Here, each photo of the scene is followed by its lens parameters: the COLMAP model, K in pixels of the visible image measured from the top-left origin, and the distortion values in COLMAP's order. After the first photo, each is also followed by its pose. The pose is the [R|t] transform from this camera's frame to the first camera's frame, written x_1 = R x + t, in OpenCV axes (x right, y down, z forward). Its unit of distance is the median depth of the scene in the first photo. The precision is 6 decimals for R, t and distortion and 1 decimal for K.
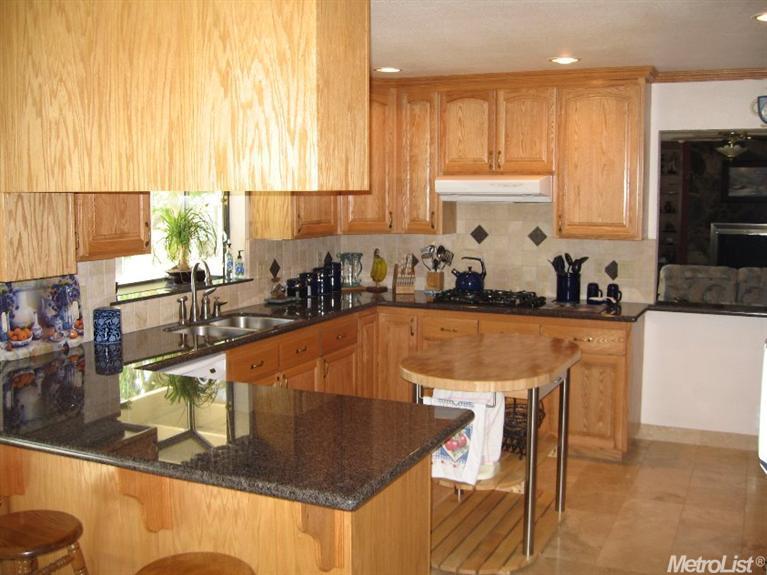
lens RADIAL K [[831.2, 0, 384.0], [0, 831.2, 288.7], [0, 0, 1]] dist [-0.099821, 0.000000]
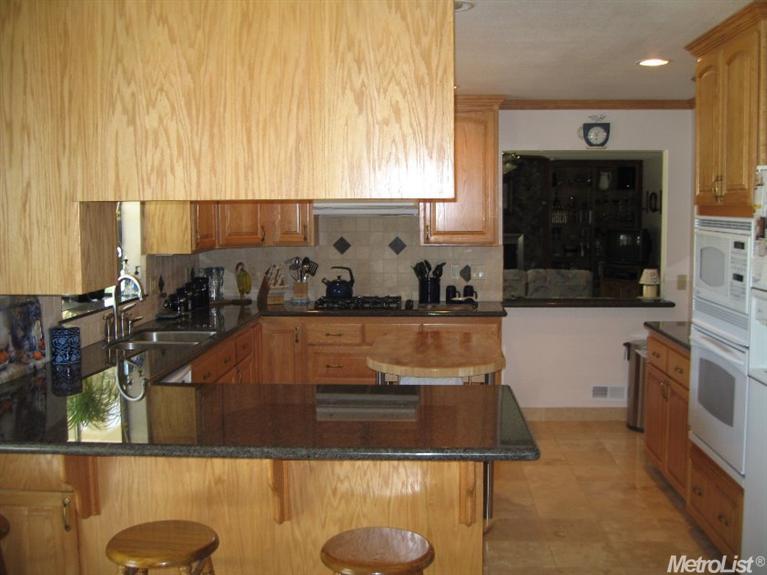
lens RADIAL K [[831.2, 0, 384.3], [0, 831.2, 286.7], [0, 0, 1]] dist [-0.099821, 0.000000]
pose [[0.929230, -0.041652, 0.367147, -0.363955], [0.051095, 0.998565, -0.016034, 0.012420], [-0.365952, 0.033659, 0.930025, -0.026869]]
